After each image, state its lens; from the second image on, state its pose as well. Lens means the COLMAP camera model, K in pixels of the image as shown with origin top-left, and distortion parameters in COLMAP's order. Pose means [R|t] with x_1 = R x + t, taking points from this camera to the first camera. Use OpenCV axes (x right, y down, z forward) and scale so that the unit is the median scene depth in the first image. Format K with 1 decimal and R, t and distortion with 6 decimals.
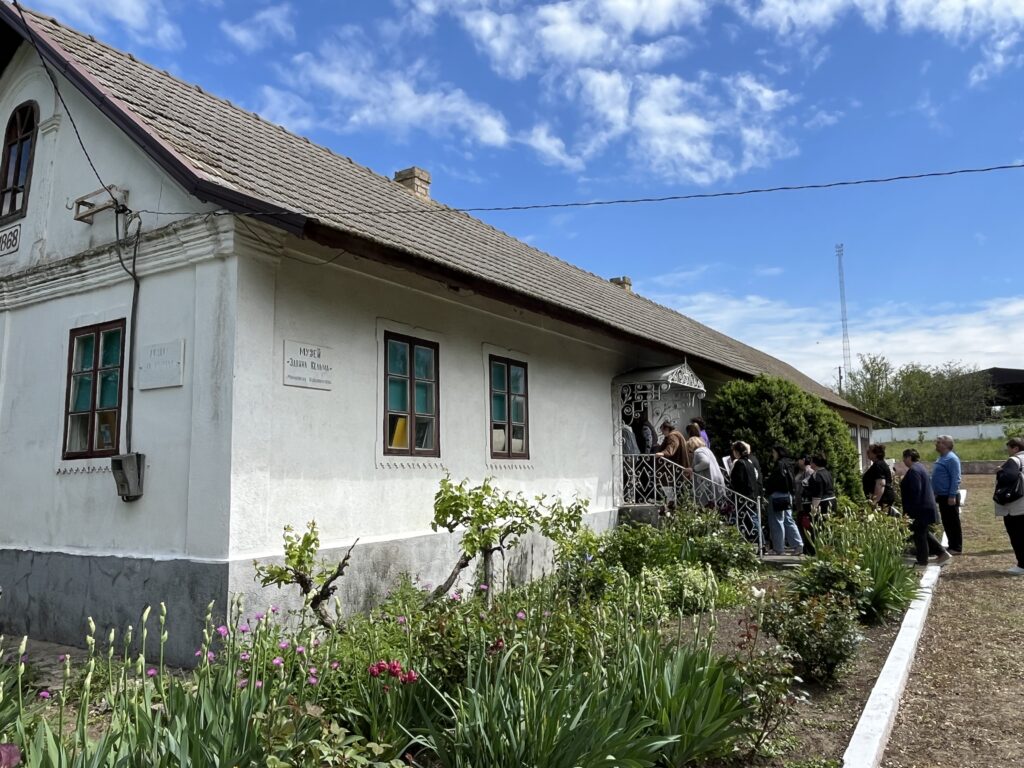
lens RADIAL K [[788.4, 0, 512.0], [0, 788.4, 384.0], [0, 0, 1]] dist [0.005112, 0.000311]
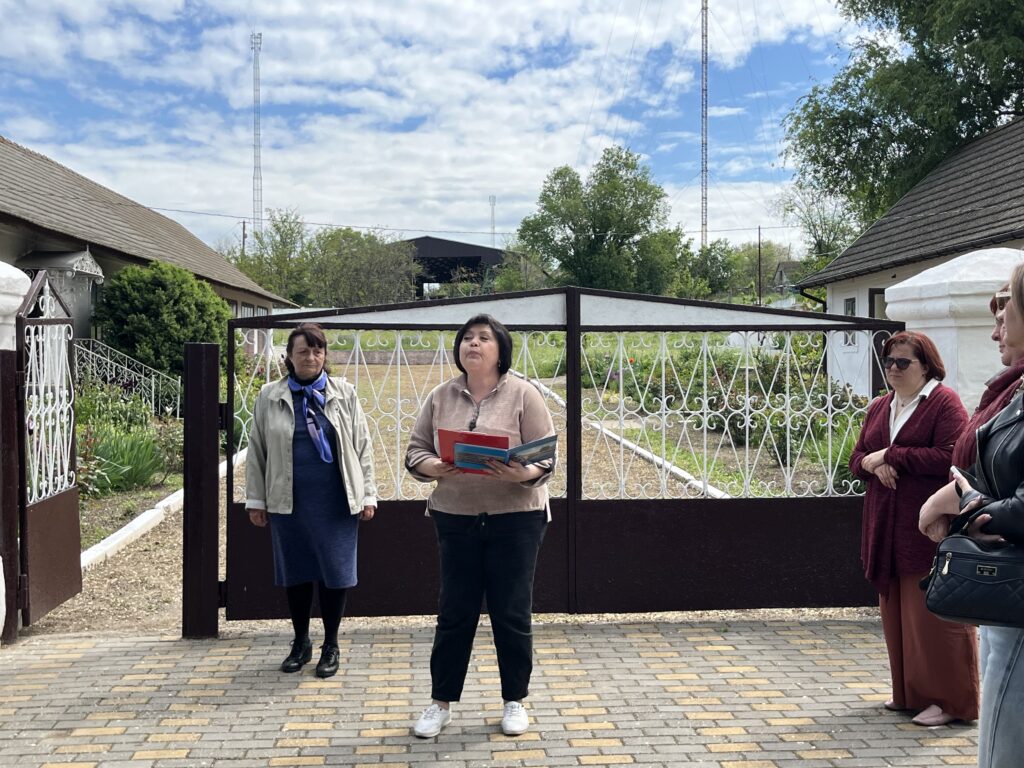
lens RADIAL K [[1185.7, 0, 512.0], [0, 1185.7, 384.0], [0, 0, 1]] dist [0.124311, -0.586609]
pose [[0.816405, 0.001219, 0.577479, -0.217274], [-0.075990, 0.991529, 0.105336, -0.056199], [-0.572459, -0.129879, 0.809582, -0.583195]]
